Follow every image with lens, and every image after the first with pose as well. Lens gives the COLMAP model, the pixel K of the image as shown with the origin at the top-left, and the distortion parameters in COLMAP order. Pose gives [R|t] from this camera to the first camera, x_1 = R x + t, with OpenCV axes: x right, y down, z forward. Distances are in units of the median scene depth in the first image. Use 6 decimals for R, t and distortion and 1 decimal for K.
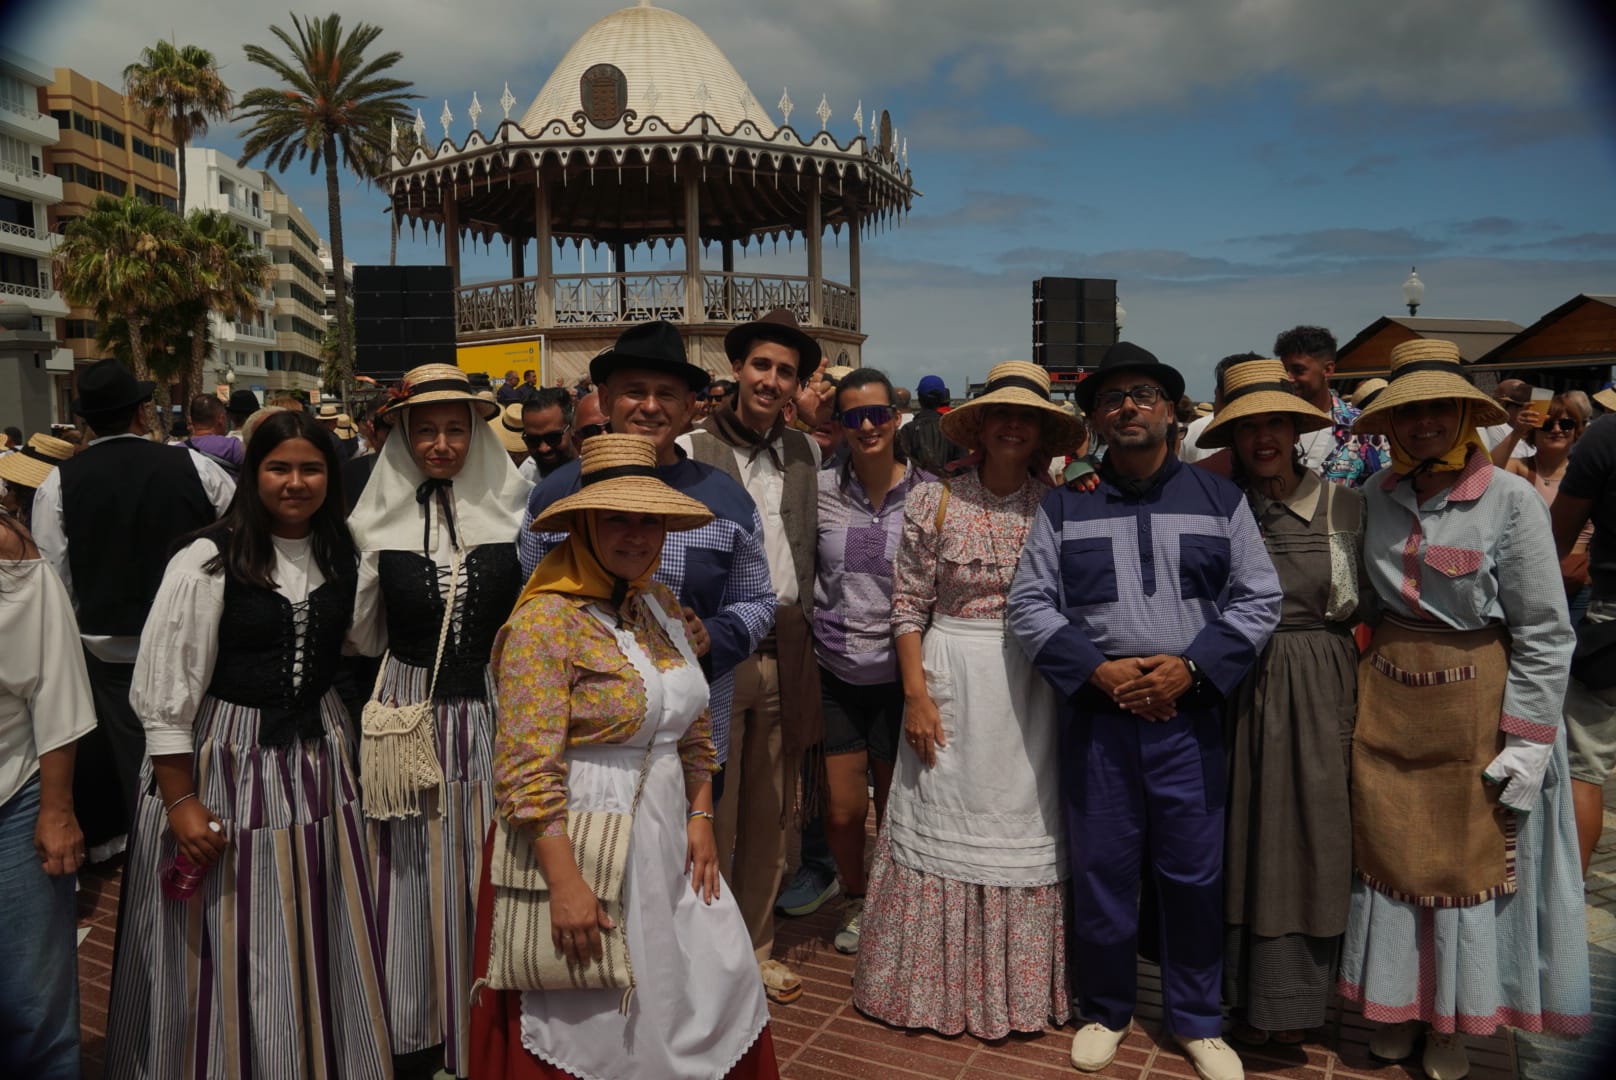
lens RADIAL K [[1213.4, 0, 802.0], [0, 1213.4, 534.4], [0, 0, 1]] dist [-0.137325, 0.107286]
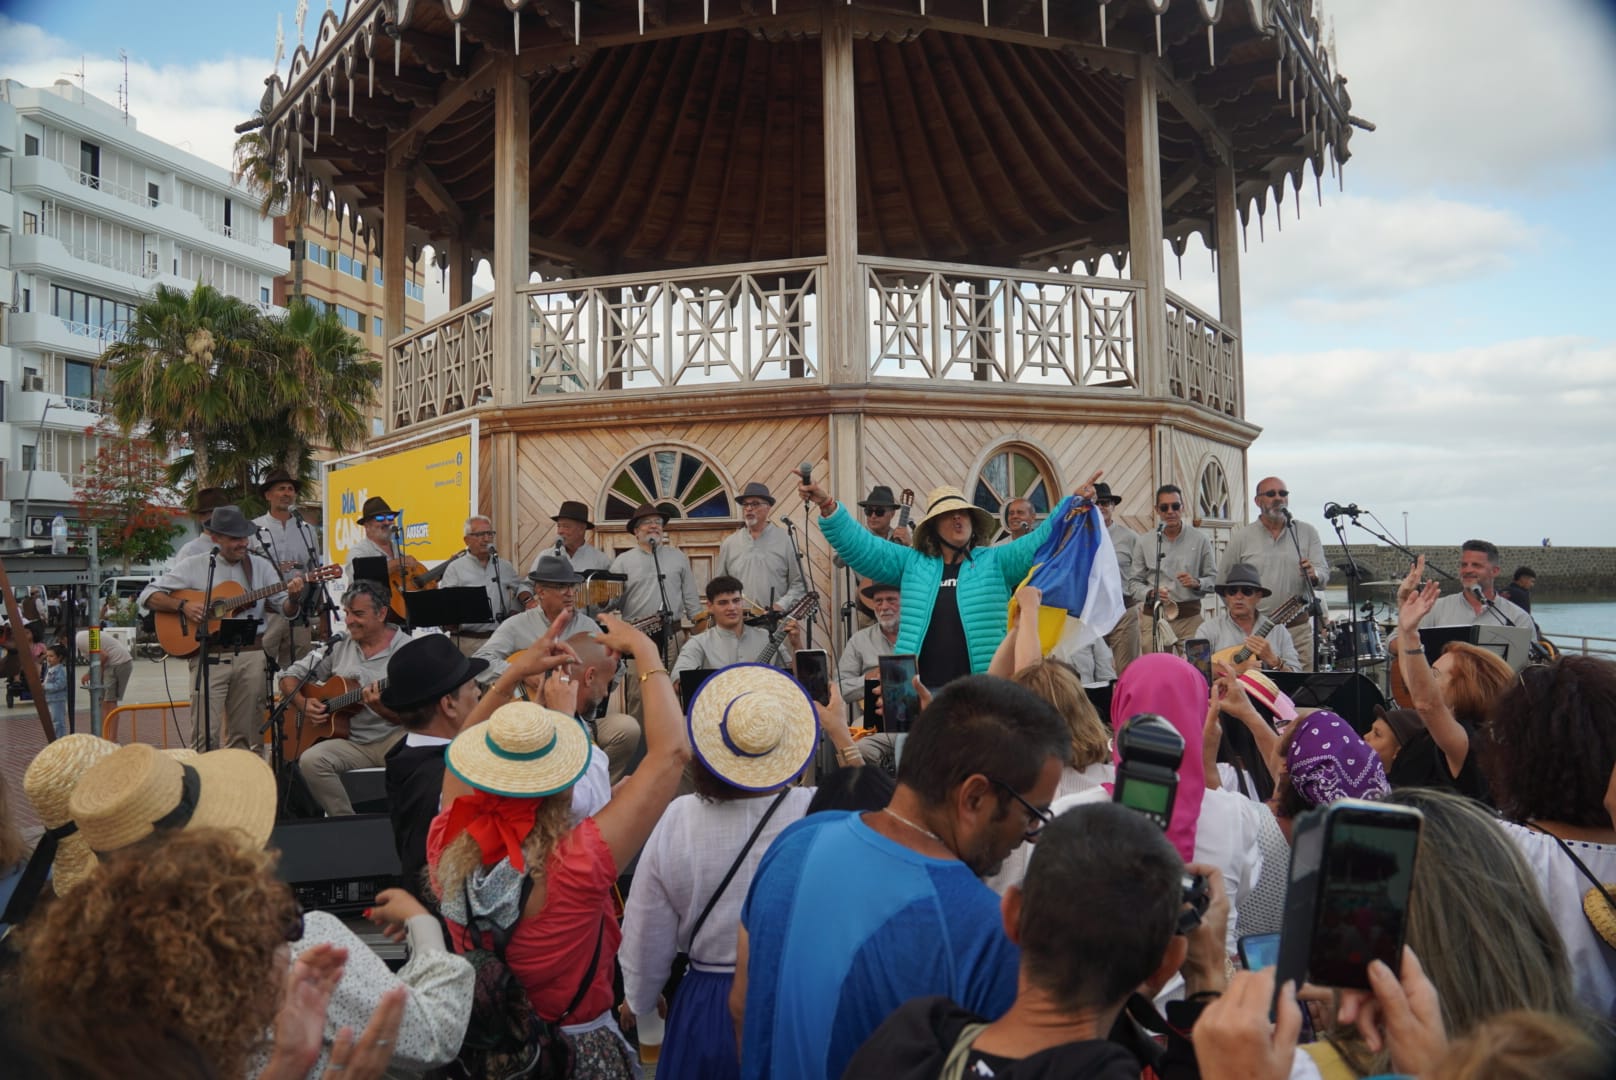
lens RADIAL K [[1213.0, 0, 808.0], [0, 1213.0, 540.0], [0, 0, 1]] dist [-0.131266, 0.109775]
pose [[0.970266, -0.002319, -0.242032, -0.003582], [-0.025489, 0.993415, -0.111699, -0.068778], [0.240697, 0.114547, 0.963817, 0.538035]]
